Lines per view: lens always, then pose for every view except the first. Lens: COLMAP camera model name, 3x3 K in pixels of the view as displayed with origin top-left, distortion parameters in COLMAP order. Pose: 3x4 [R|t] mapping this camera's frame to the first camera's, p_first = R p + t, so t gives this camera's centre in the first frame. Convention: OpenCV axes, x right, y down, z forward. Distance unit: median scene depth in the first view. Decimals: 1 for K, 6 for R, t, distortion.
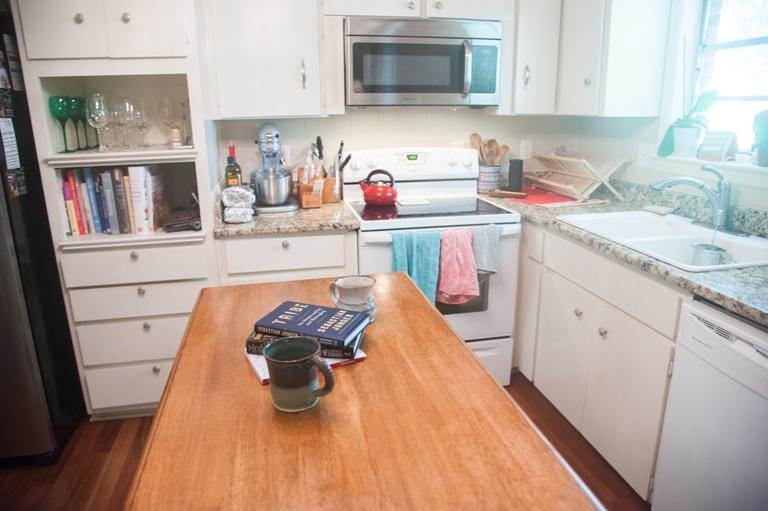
lens RADIAL K [[525.8, 0, 386.3], [0, 525.8, 254.1], [0, 0, 1]] dist [-0.116570, 0.065378]
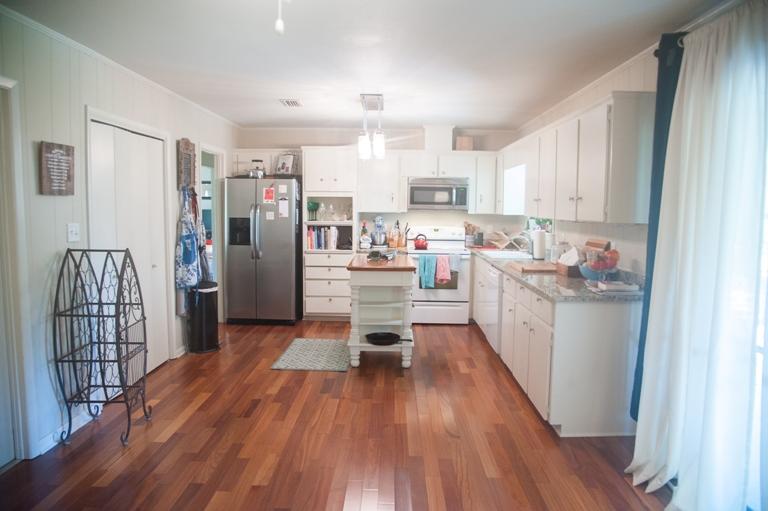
lens RADIAL K [[525.8, 0, 386.3], [0, 525.8, 254.1], [0, 0, 1]] dist [-0.116570, 0.065378]
pose [[0.974595, 0.042854, -0.219837, 0.442421], [-0.082292, 0.981387, -0.173513, 0.443024], [0.208309, 0.187196, 0.959982, -1.655041]]
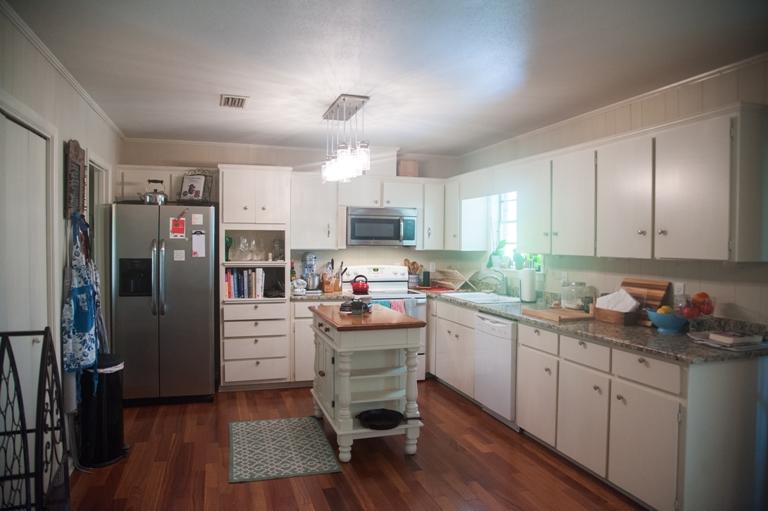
lens RADIAL K [[525.8, 0, 386.3], [0, 525.8, 254.1], [0, 0, 1]] dist [-0.116570, 0.065378]
pose [[0.994628, 0.016727, 0.102153, -0.146238], [0.009327, 0.968363, -0.249372, 0.326579], [-0.103092, 0.248985, 0.963005, -1.216759]]
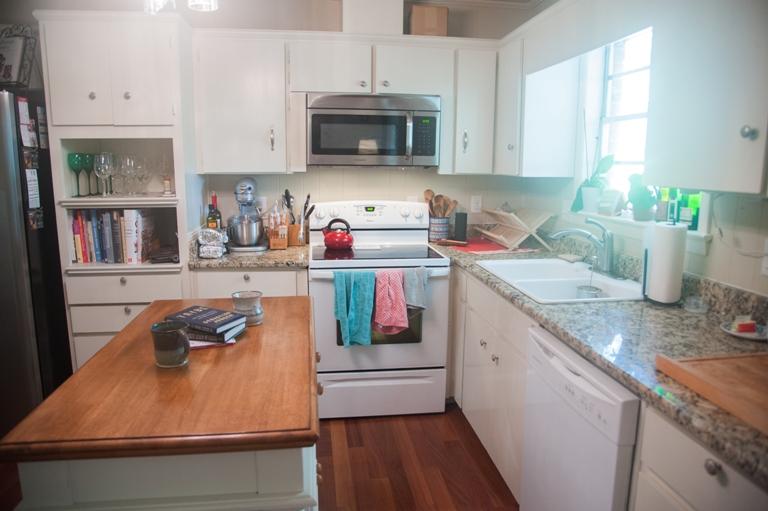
lens RADIAL K [[525.8, 0, 386.3], [0, 525.8, 254.1], [0, 0, 1]] dist [-0.116570, 0.065378]
pose [[0.997436, 0.030162, -0.064904, 0.201213], [-0.036562, 0.994336, -0.099799, 0.035917], [0.061526, 0.101916, 0.992889, -0.177129]]
